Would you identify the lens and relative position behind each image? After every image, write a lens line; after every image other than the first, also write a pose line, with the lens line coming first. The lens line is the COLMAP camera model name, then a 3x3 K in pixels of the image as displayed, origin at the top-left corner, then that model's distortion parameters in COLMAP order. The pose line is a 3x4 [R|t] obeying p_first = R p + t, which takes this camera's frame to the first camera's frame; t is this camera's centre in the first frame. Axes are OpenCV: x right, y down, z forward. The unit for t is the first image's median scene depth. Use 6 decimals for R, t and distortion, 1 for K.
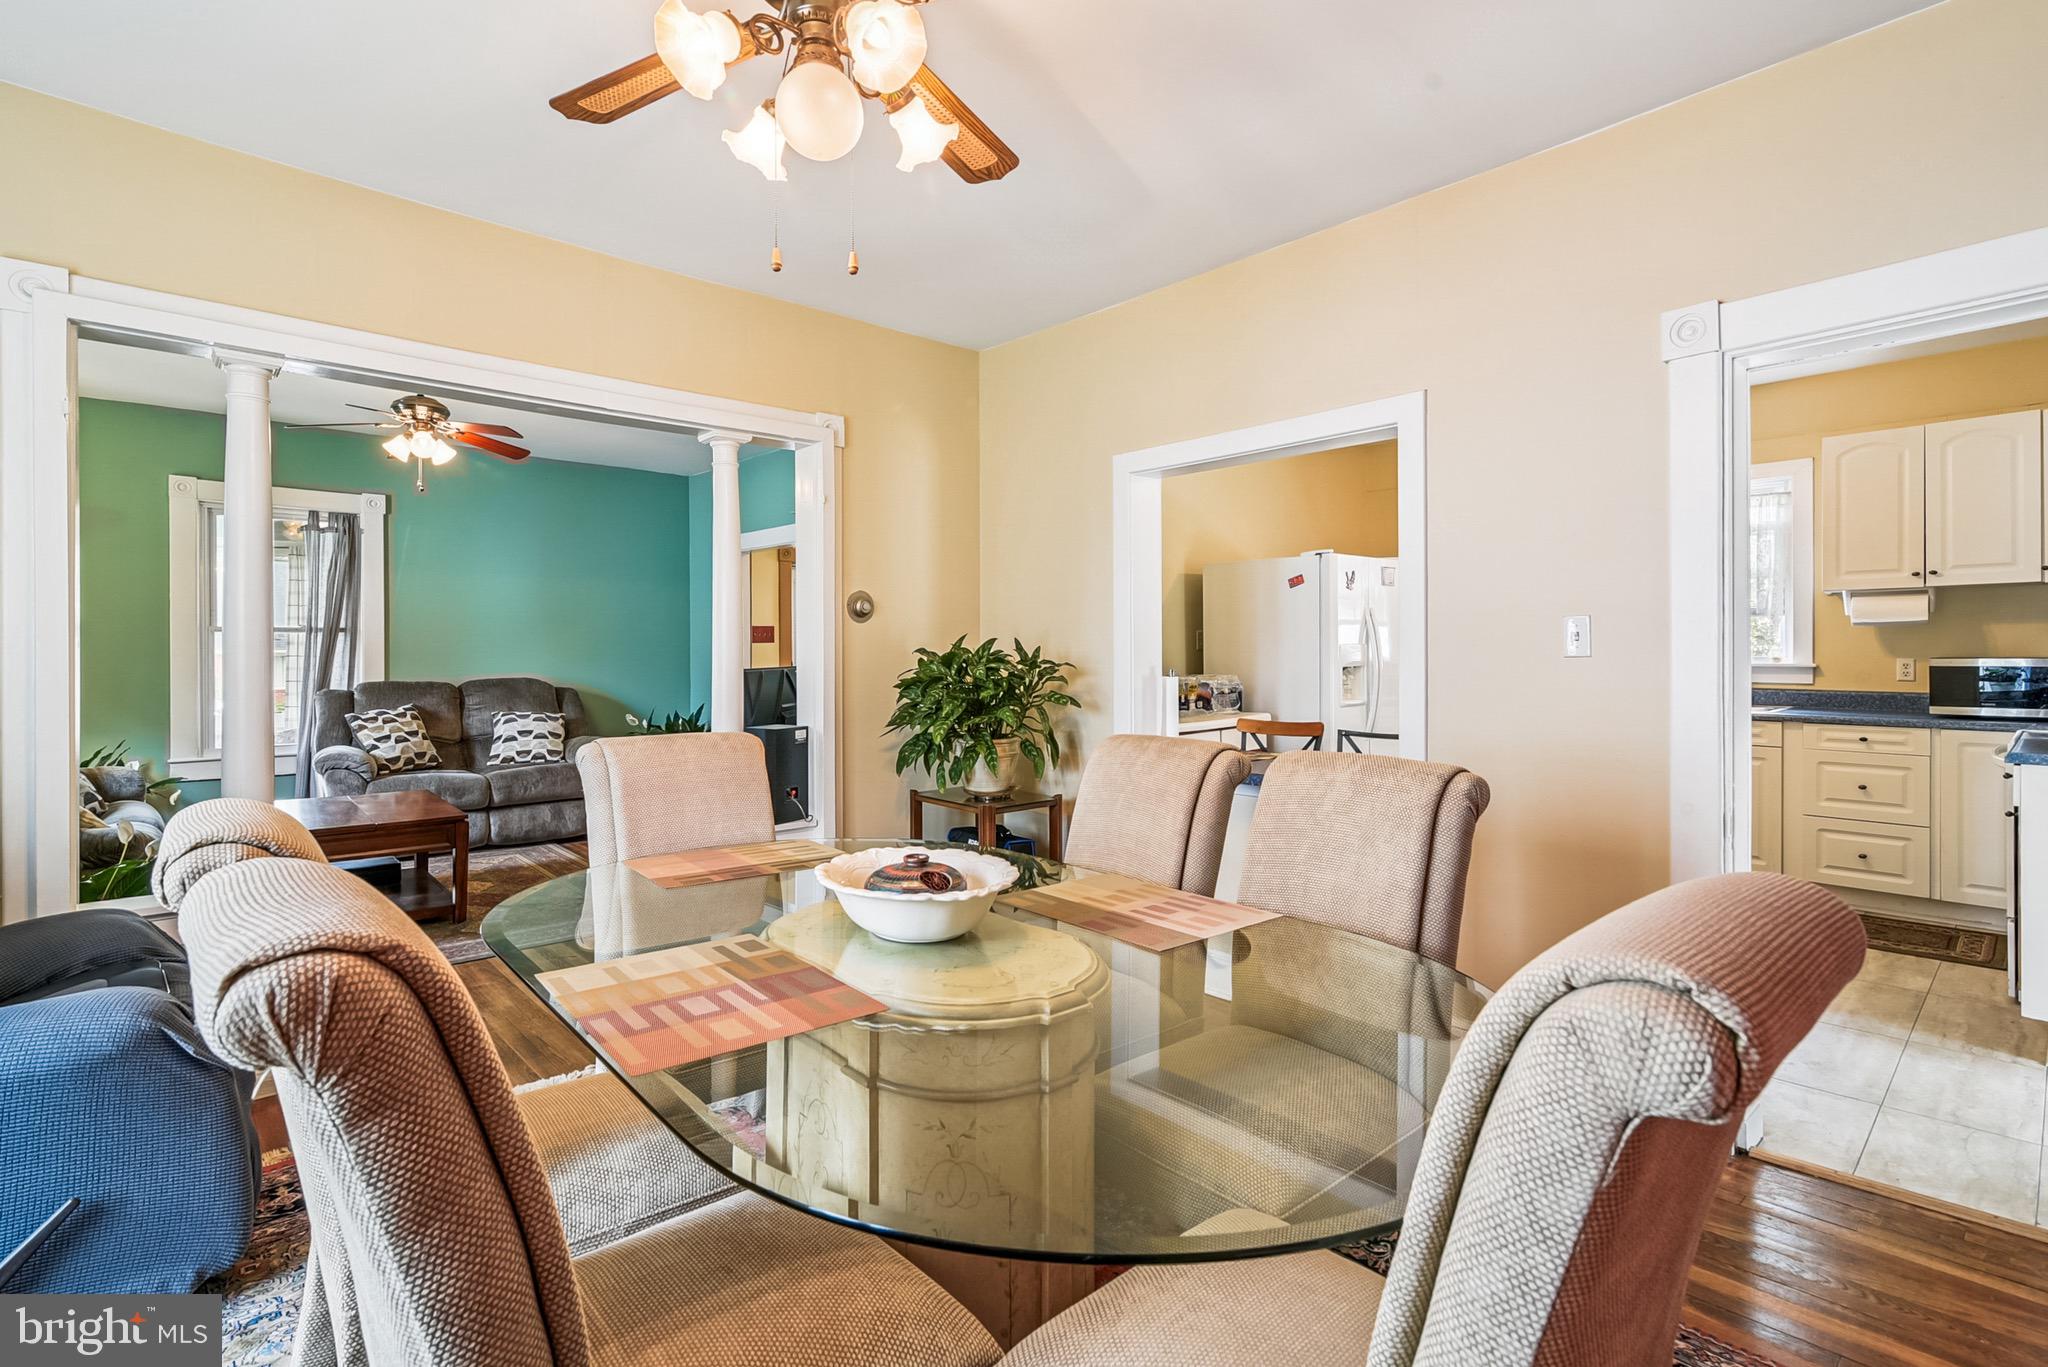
lens RADIAL K [[947.5, 0, 1051.6], [0, 947.5, 648.6], [0, 0, 1]] dist [0.002623, 0.000730]
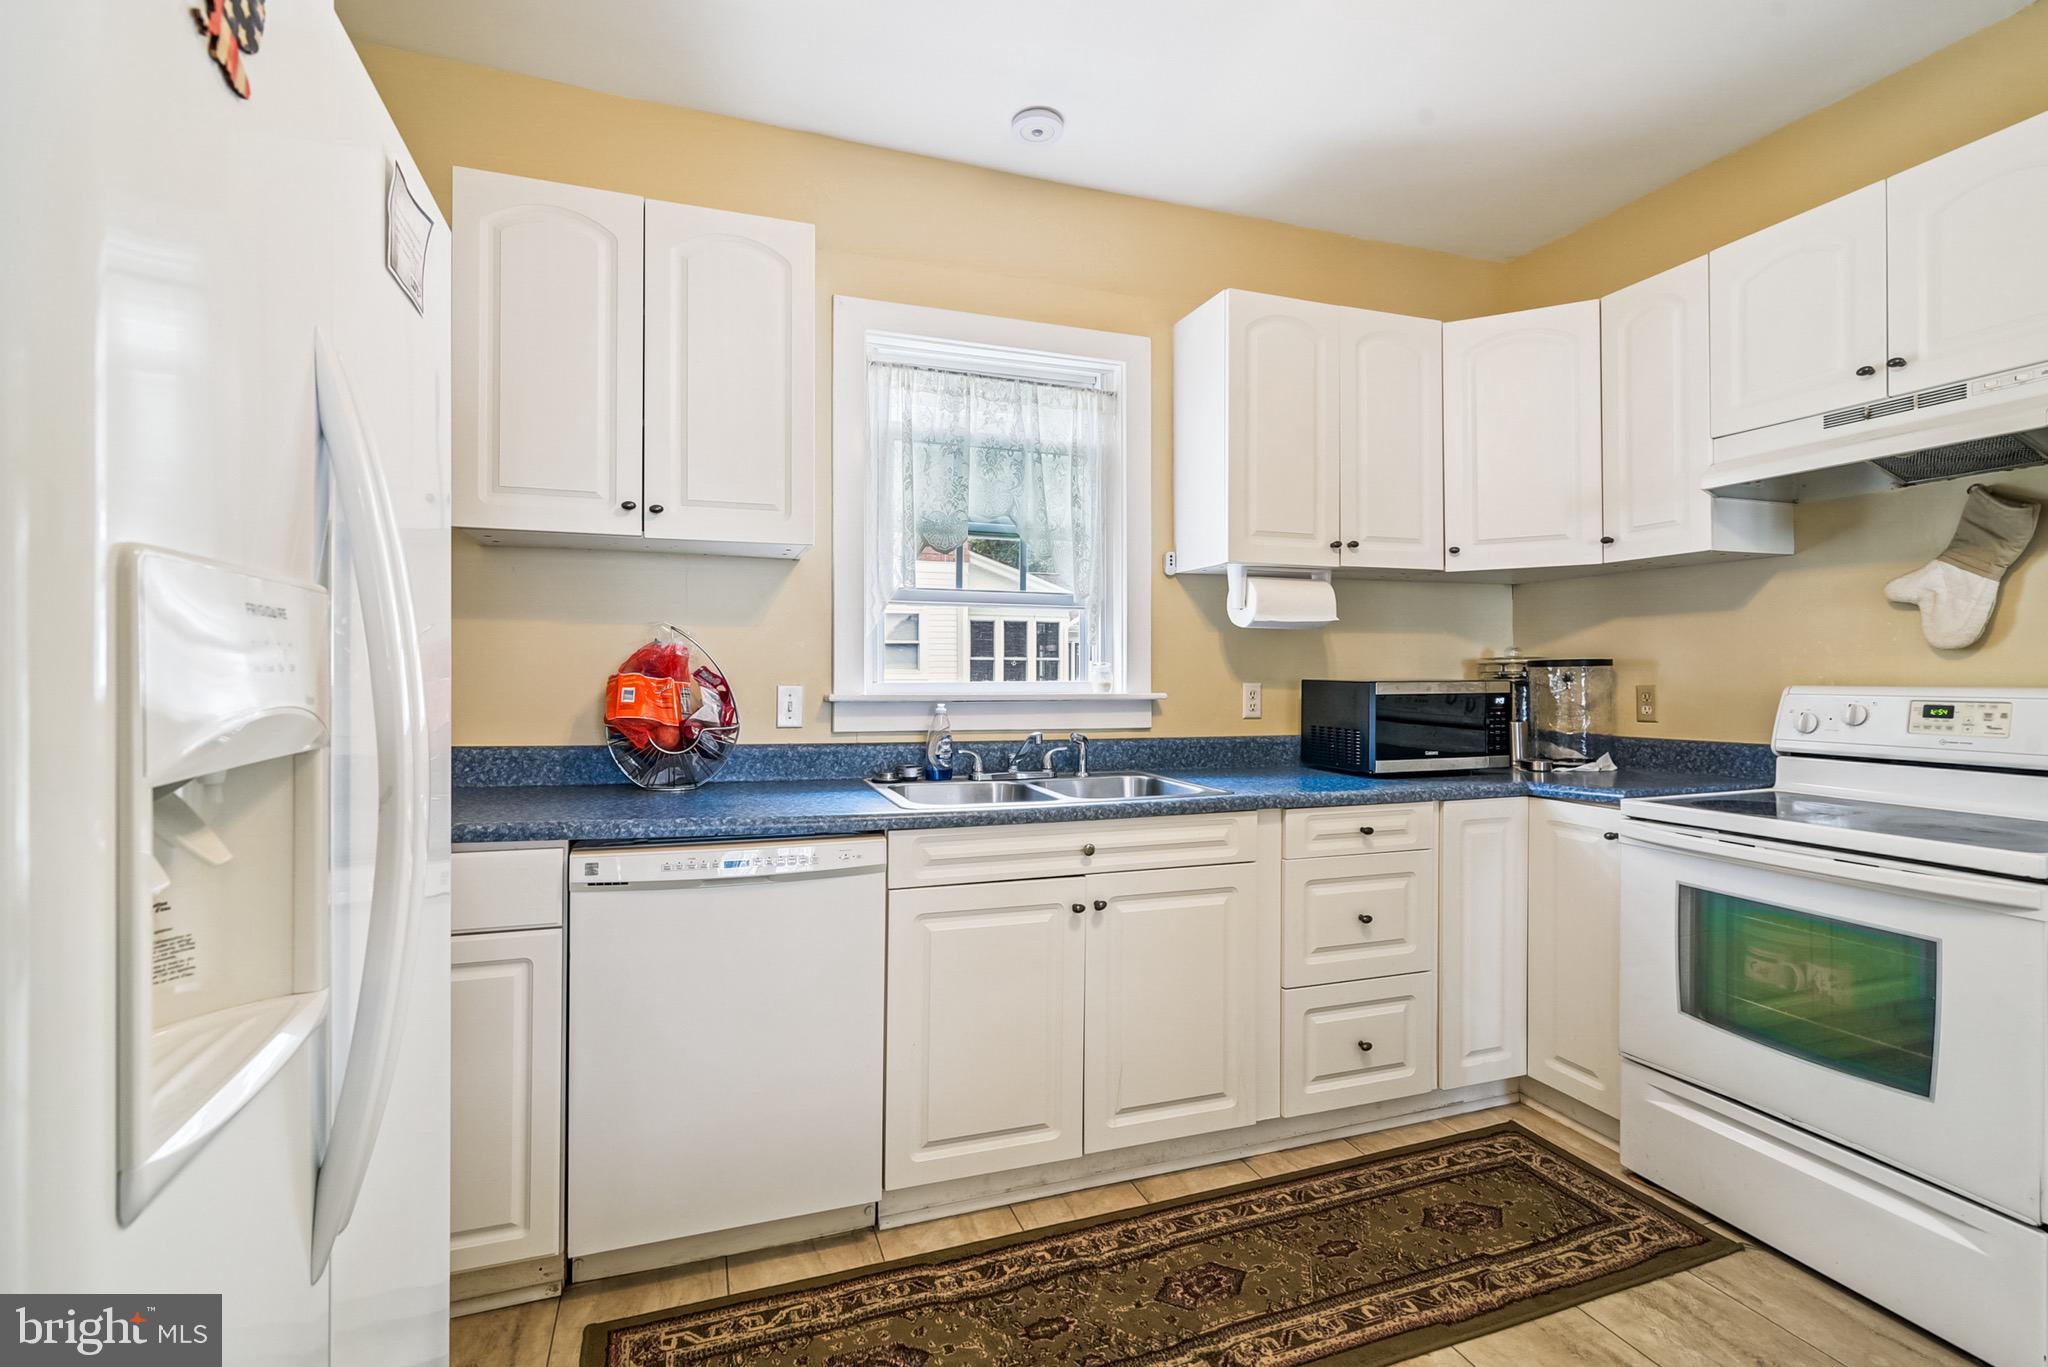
lens RADIAL K [[947.5, 0, 1027.4], [0, 947.5, 668.8], [0, 0, 1]] dist [0.002623, 0.000730]
pose [[0.379151, 0.007741, 0.925302, 0.257077], [0.000583, 0.999963, -0.008605, 0.006337], [-0.925334, 0.003802, 0.379133, 0.912830]]
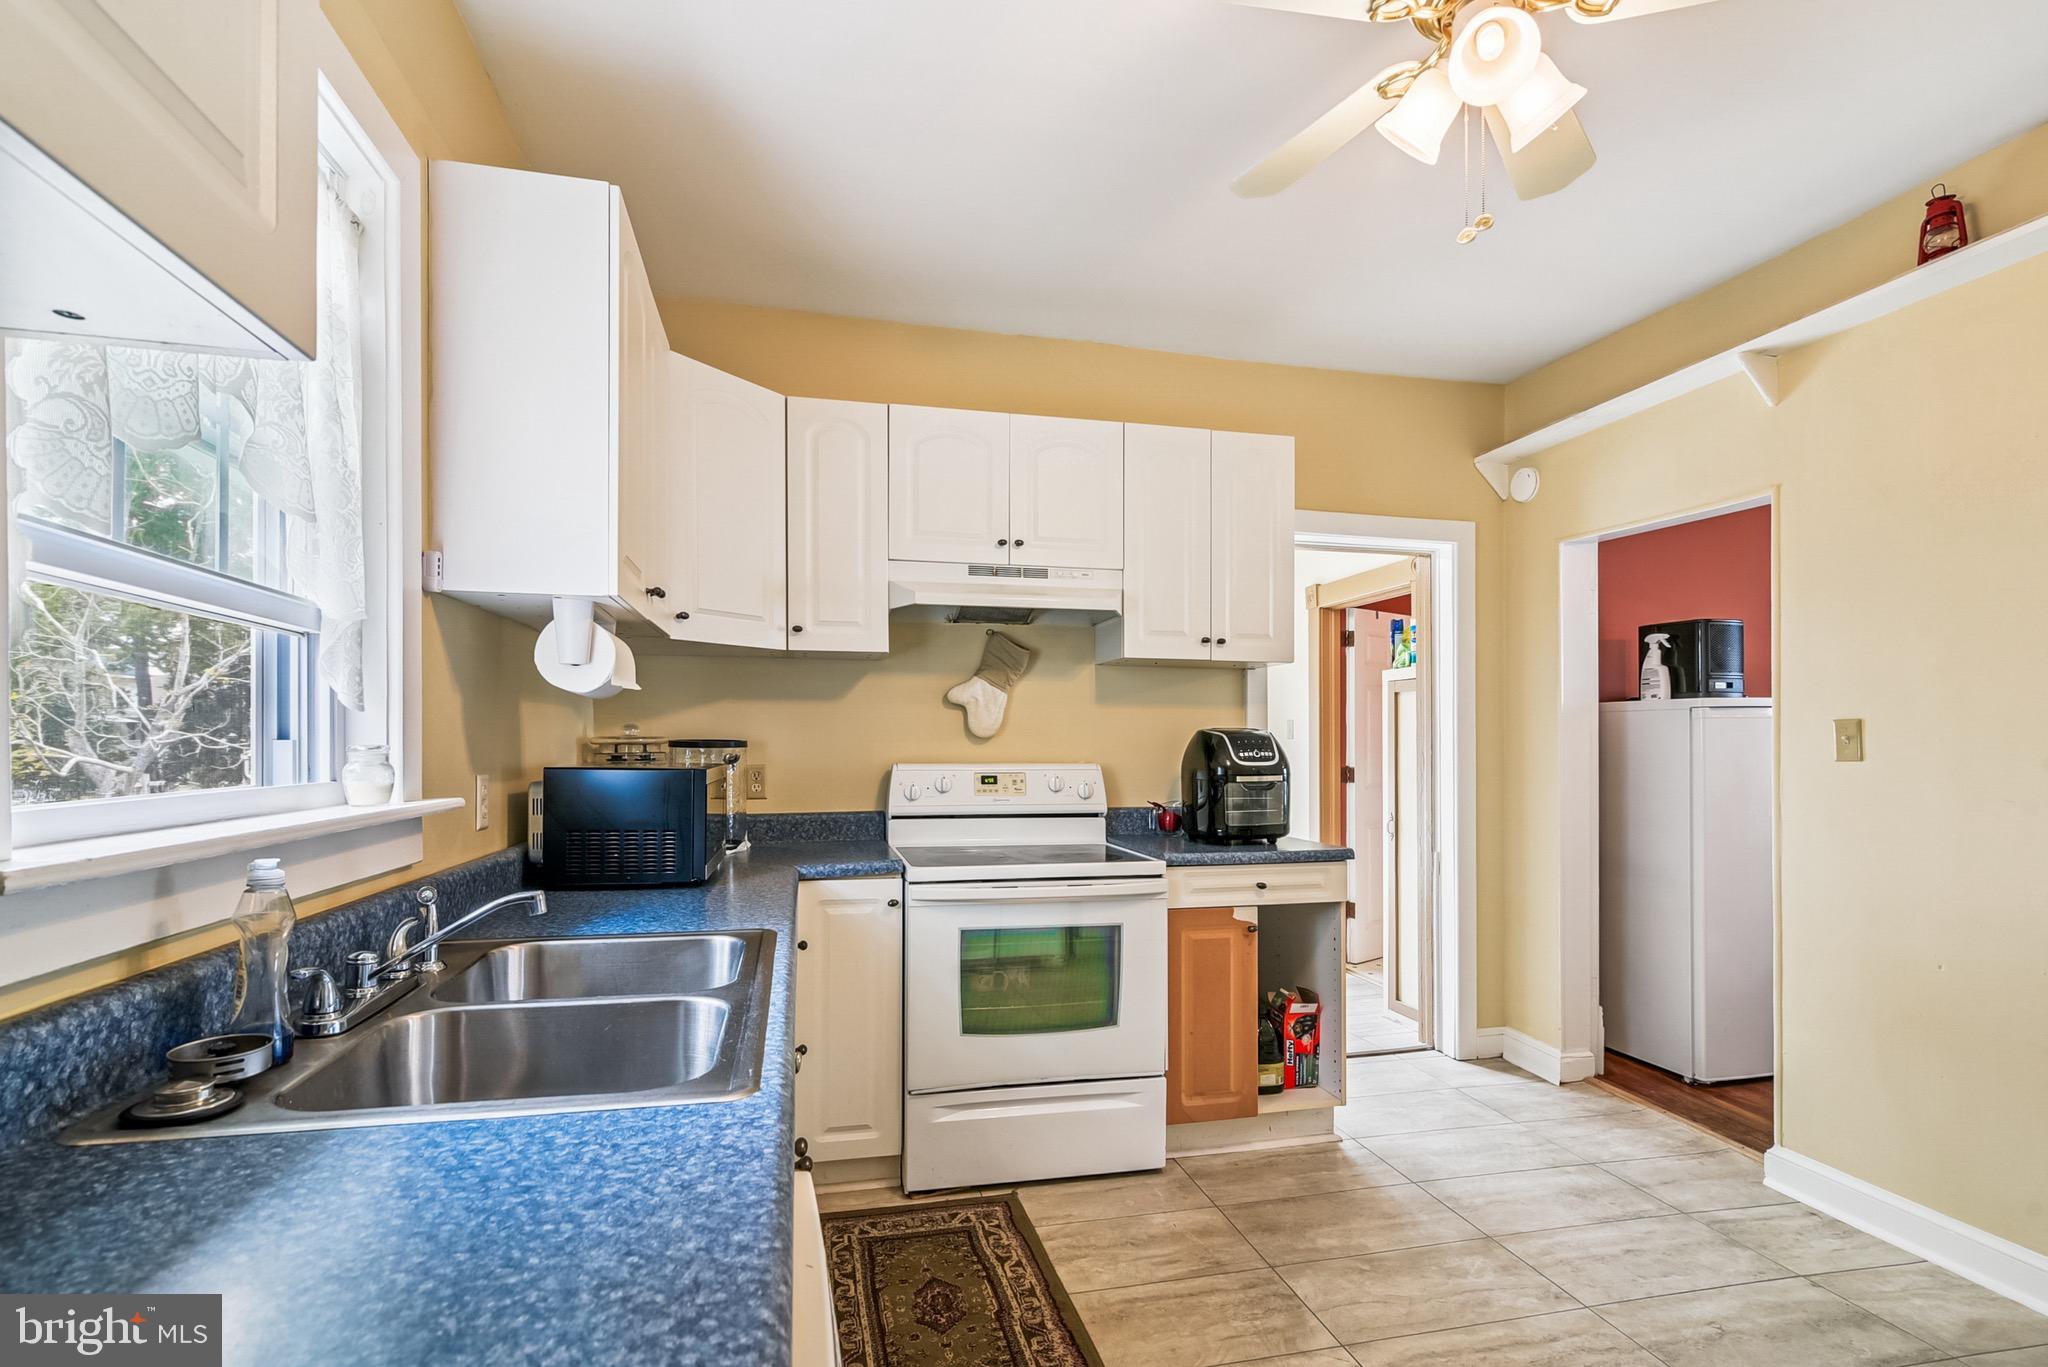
lens RADIAL K [[947.5, 0, 1042.4], [0, 947.5, 742.4], [0, 0, 1]] dist [0.002623, 0.000730]
pose [[-0.878941, 0.000679, 0.476929, 0.494822], [0.000147, 0.999999, -0.001152, -0.003014], [-0.476930, -0.000942, -0.878941, 1.263358]]
